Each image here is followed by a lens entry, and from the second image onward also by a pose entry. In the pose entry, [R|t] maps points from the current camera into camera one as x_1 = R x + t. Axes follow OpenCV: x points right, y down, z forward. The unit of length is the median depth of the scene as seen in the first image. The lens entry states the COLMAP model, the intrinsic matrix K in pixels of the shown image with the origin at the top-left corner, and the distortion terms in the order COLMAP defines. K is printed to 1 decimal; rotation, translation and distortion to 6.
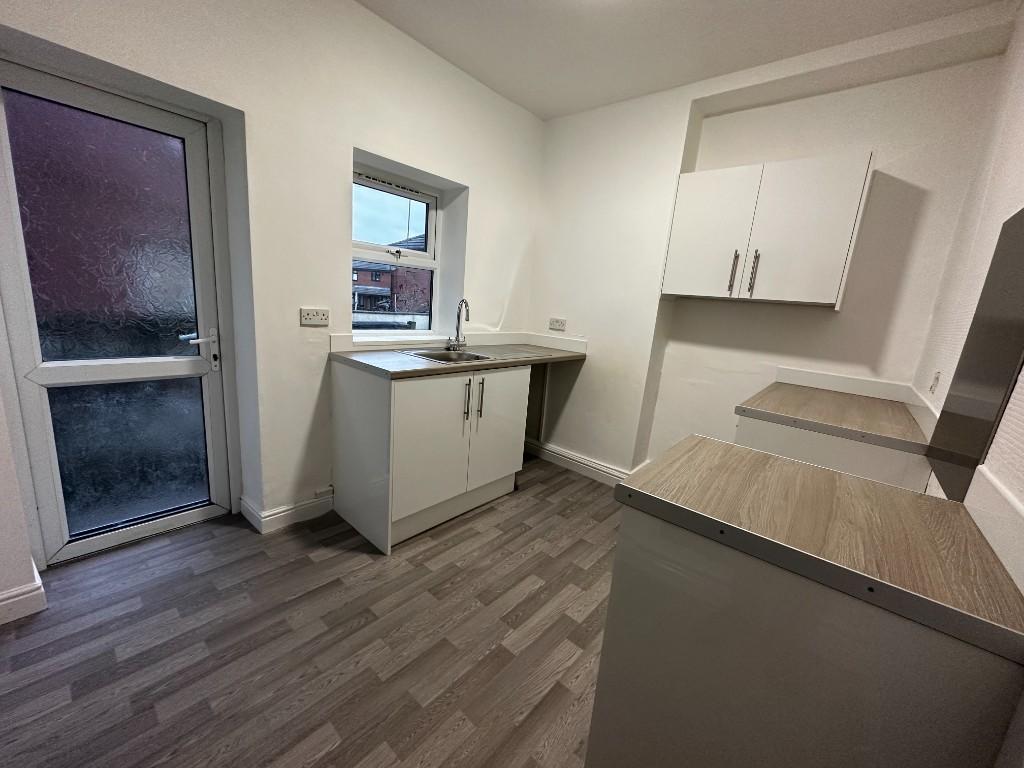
lens RADIAL K [[404.8, 0, 513.1], [0, 404.8, 384.9], [0, 0, 1]] dist [-0.000042, 0.000147]
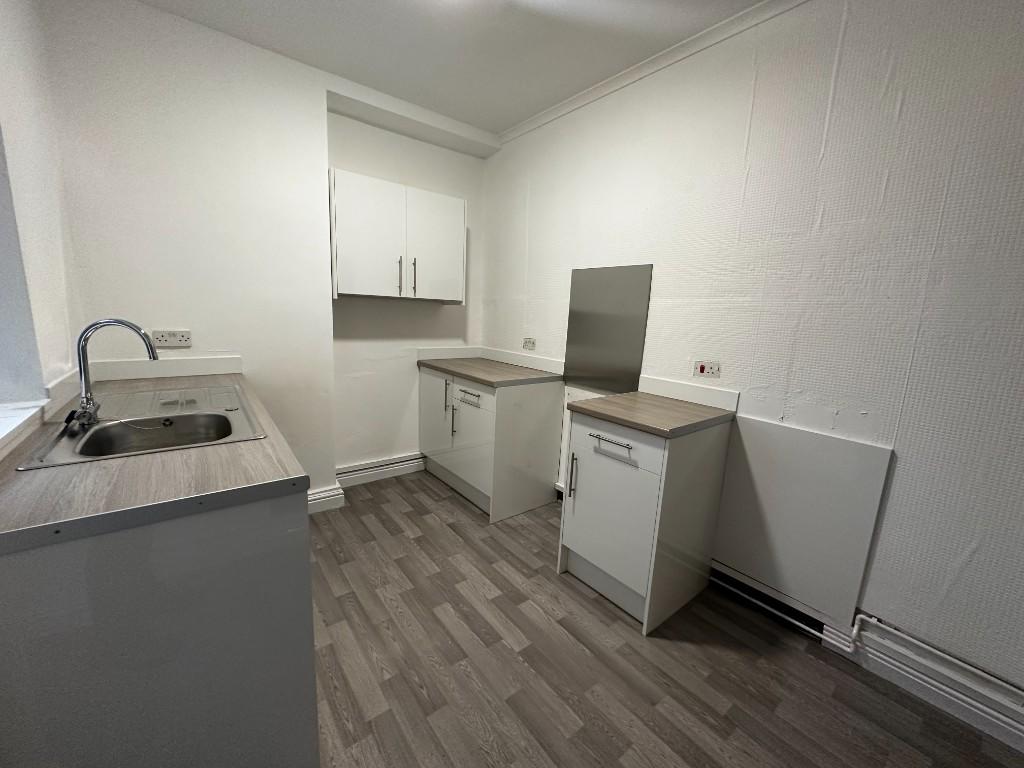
lens RADIAL K [[404.8, 0, 513.0], [0, 404.8, 385.8], [0, 0, 1]] dist [-0.000042, 0.000147]
pose [[0.191849, -0.251263, 0.948716, -0.813792], [0.174333, 0.960024, 0.219004, -0.243431], [-0.965817, 0.123376, 0.227982, 0.654581]]
